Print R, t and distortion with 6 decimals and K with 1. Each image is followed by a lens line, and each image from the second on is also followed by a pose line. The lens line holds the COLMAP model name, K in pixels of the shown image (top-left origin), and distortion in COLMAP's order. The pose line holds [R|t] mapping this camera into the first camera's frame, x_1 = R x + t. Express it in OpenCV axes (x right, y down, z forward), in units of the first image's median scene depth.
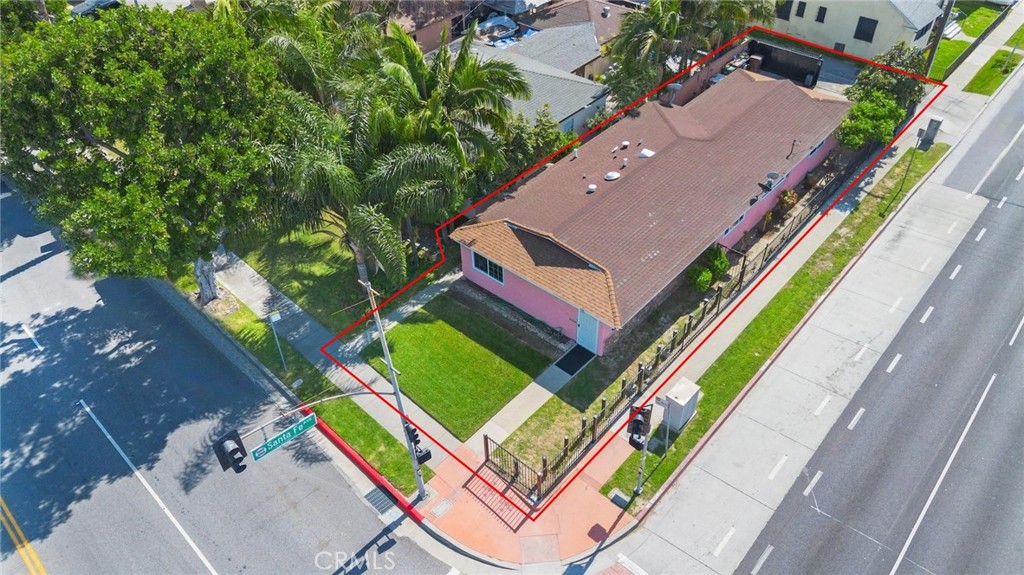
lens RADIAL K [[733.0, 0, 515.4], [0, 733.0, 281.6], [0, 0, 1]] dist [0.064491, -0.069649]
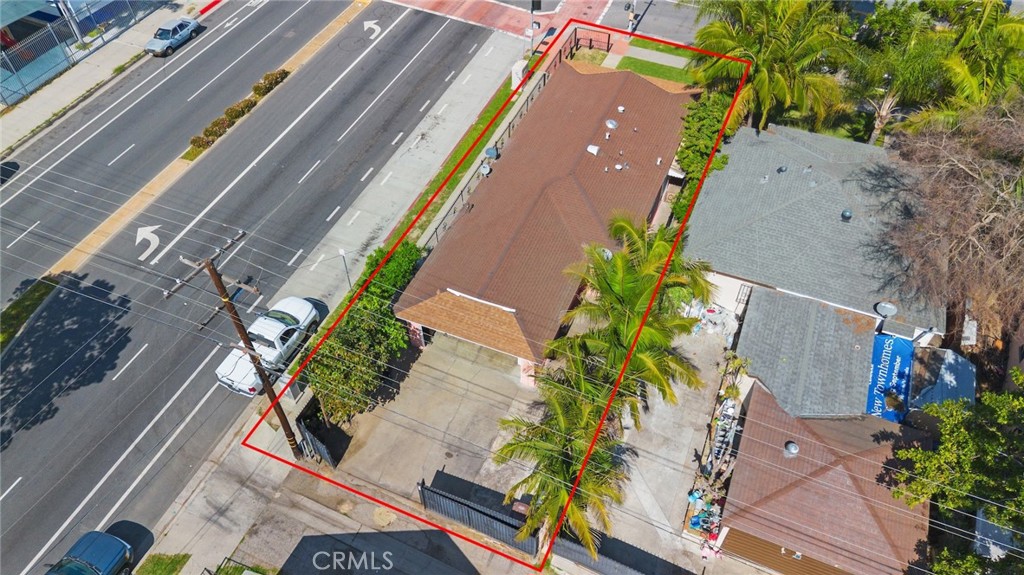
lens RADIAL K [[733.0, 0, 515.4], [0, 733.0, 281.6], [0, 0, 1]] dist [0.064491, -0.069649]
pose [[-0.947646, 0.256890, -0.189670, 0.618427], [-0.185428, 0.040870, 0.981808, -1.378323], [0.259968, 0.965576, 0.008904, 1.283743]]
